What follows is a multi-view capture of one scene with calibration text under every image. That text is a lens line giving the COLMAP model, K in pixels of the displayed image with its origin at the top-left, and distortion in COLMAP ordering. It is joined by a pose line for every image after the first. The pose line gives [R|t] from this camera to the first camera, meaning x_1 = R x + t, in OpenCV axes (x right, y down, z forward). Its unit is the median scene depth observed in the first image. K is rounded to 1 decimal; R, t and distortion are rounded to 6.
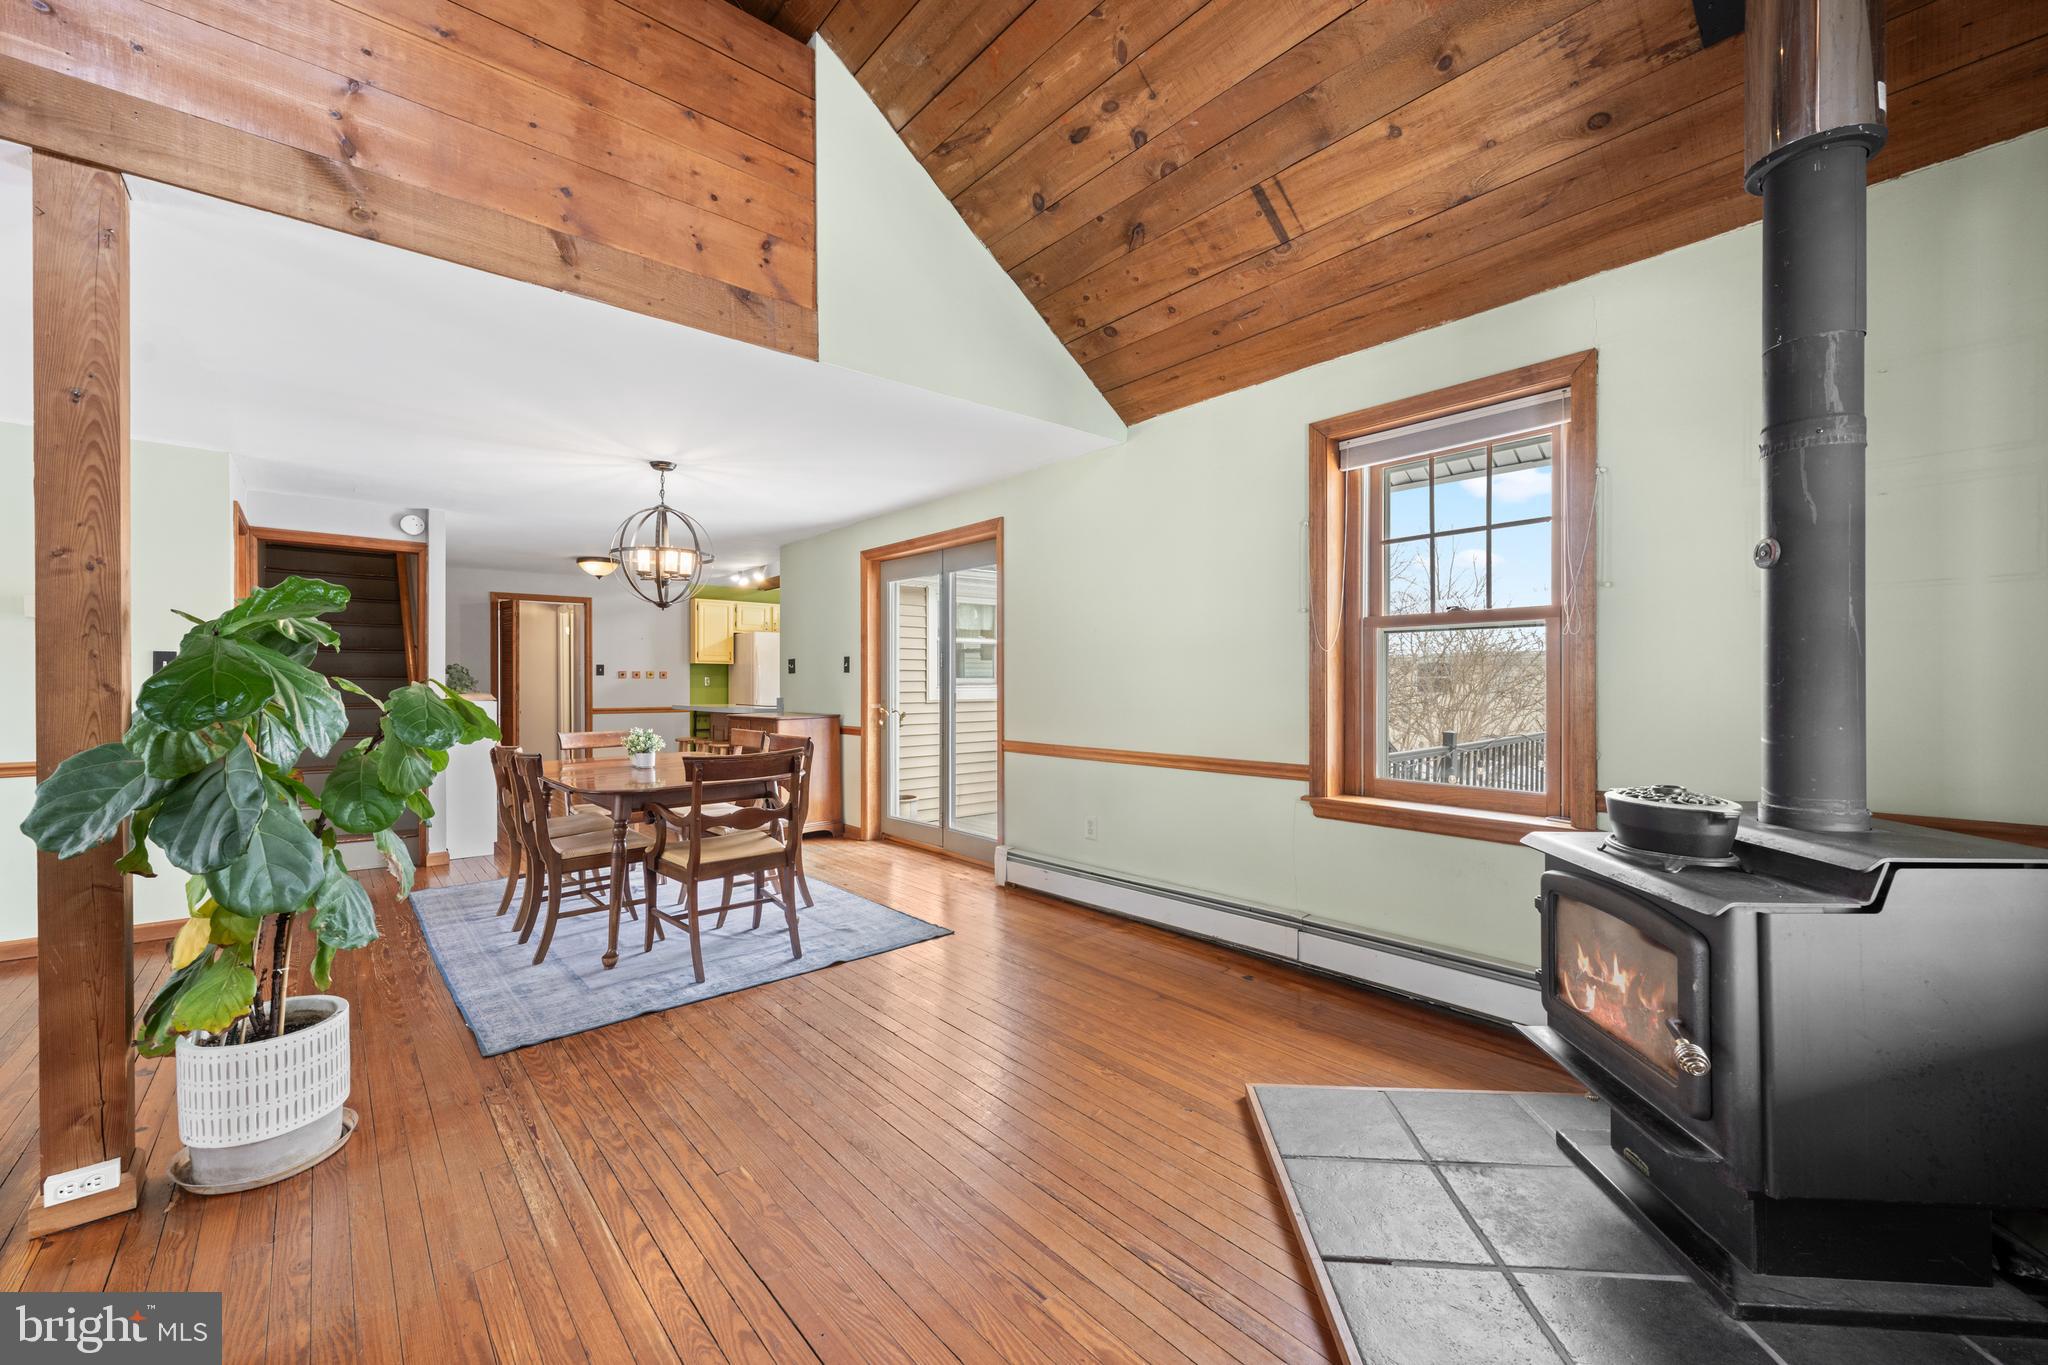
lens RADIAL K [[812.3, 0, 1018.0], [0, 812.3, 683.7], [0, 0, 1]] dist [0.001236, -0.000479]
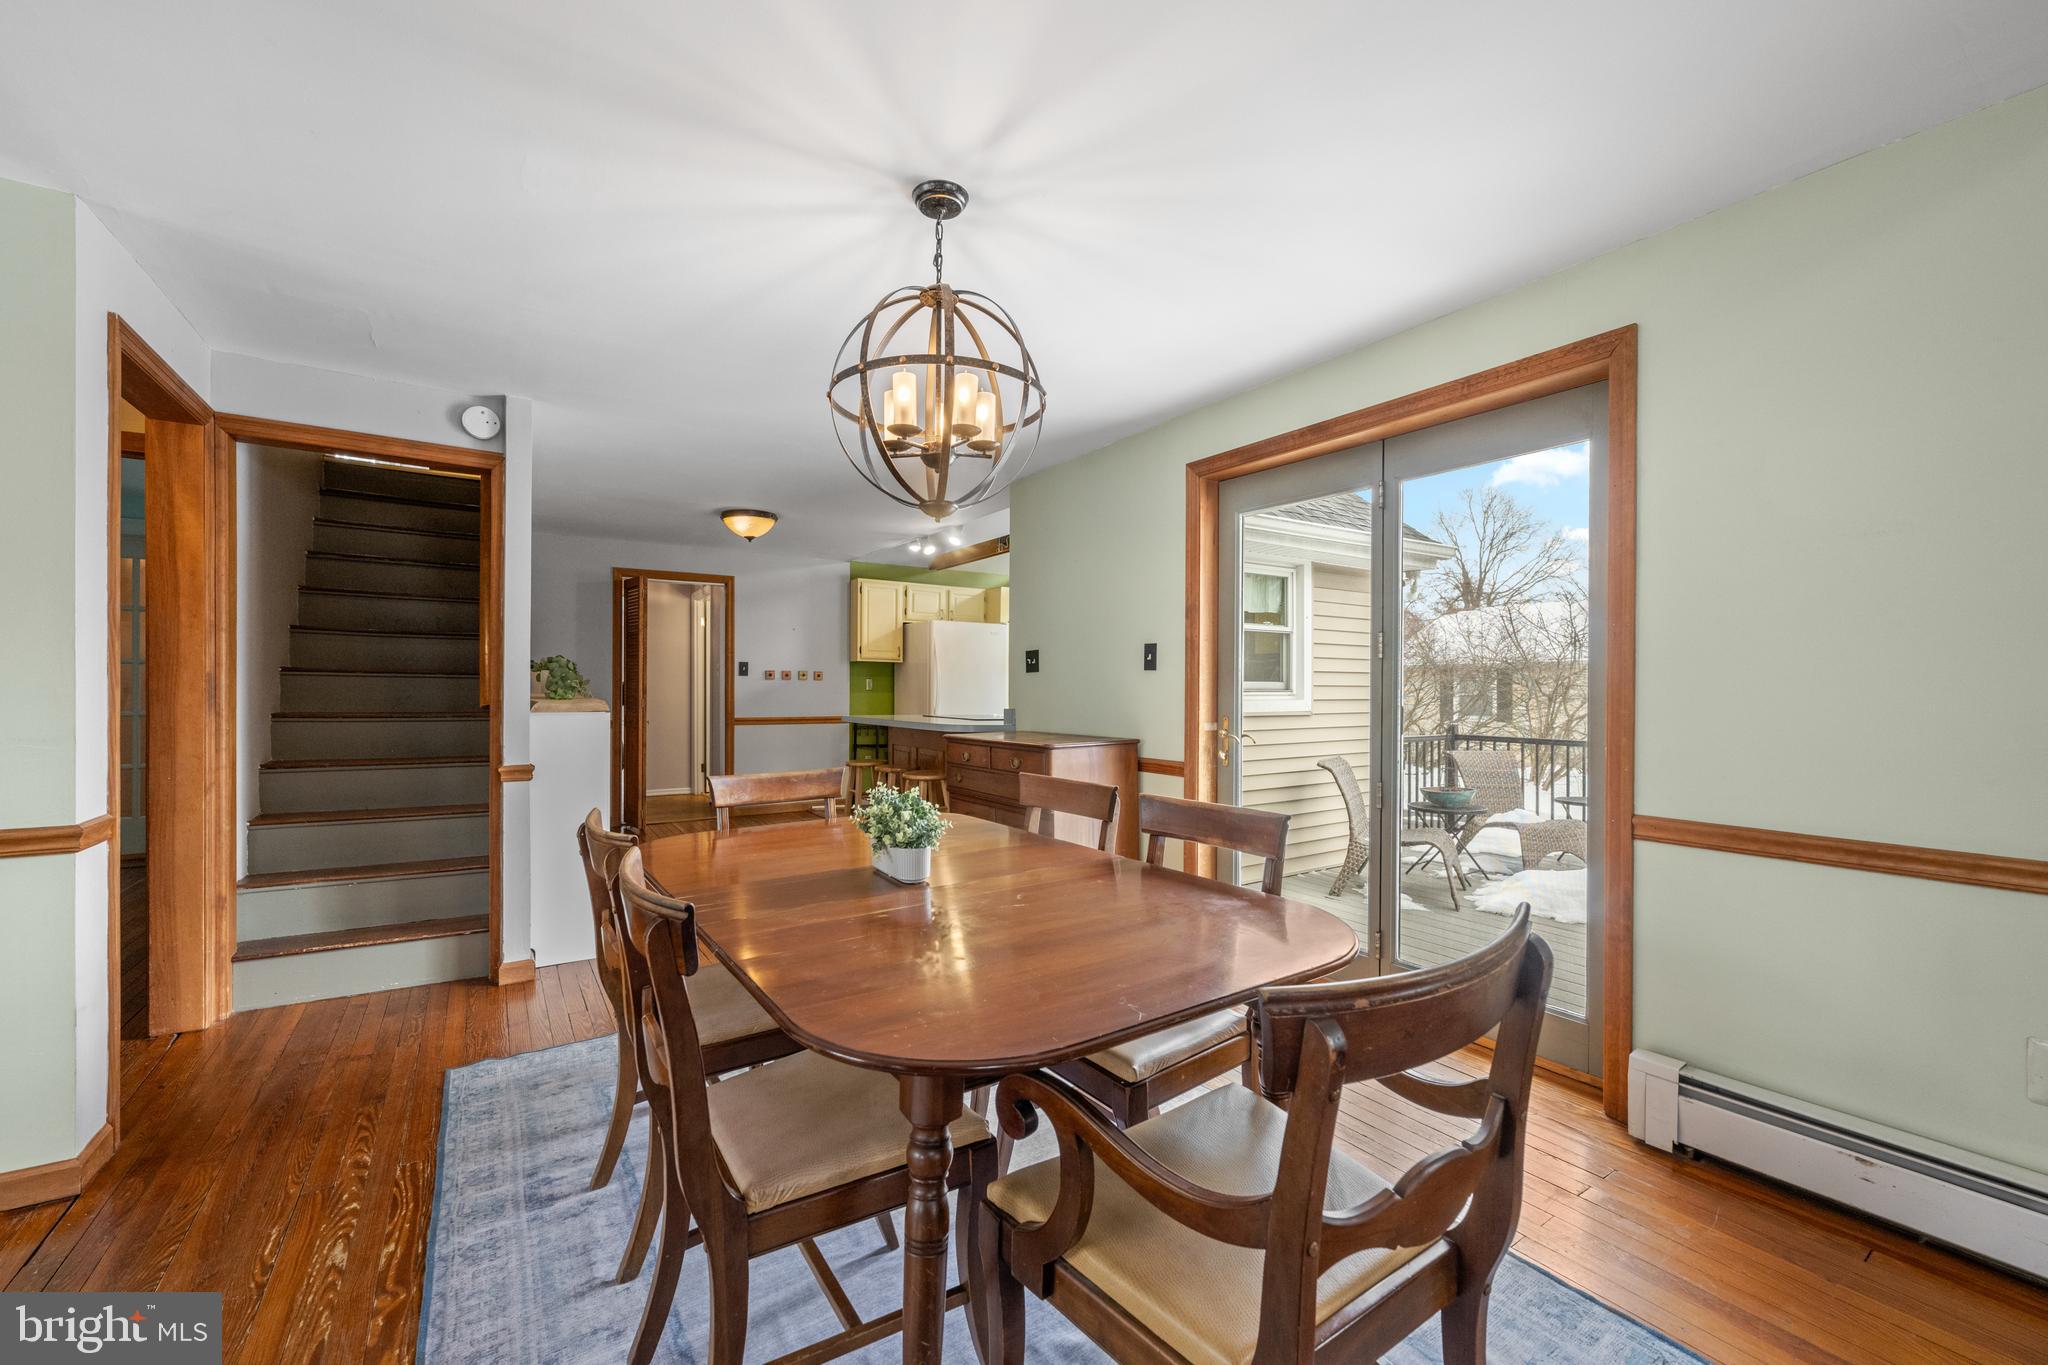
lens RADIAL K [[812.3, 0, 1014.7], [0, 812.3, 686.6], [0, 0, 1]] dist [0.001236, -0.000479]
pose [[0.991843, 0.005600, -0.127340, -0.367533], [-0.005998, 0.999978, -0.002747, 0.001484], [0.127322, 0.003488, 0.991855, 0.608978]]
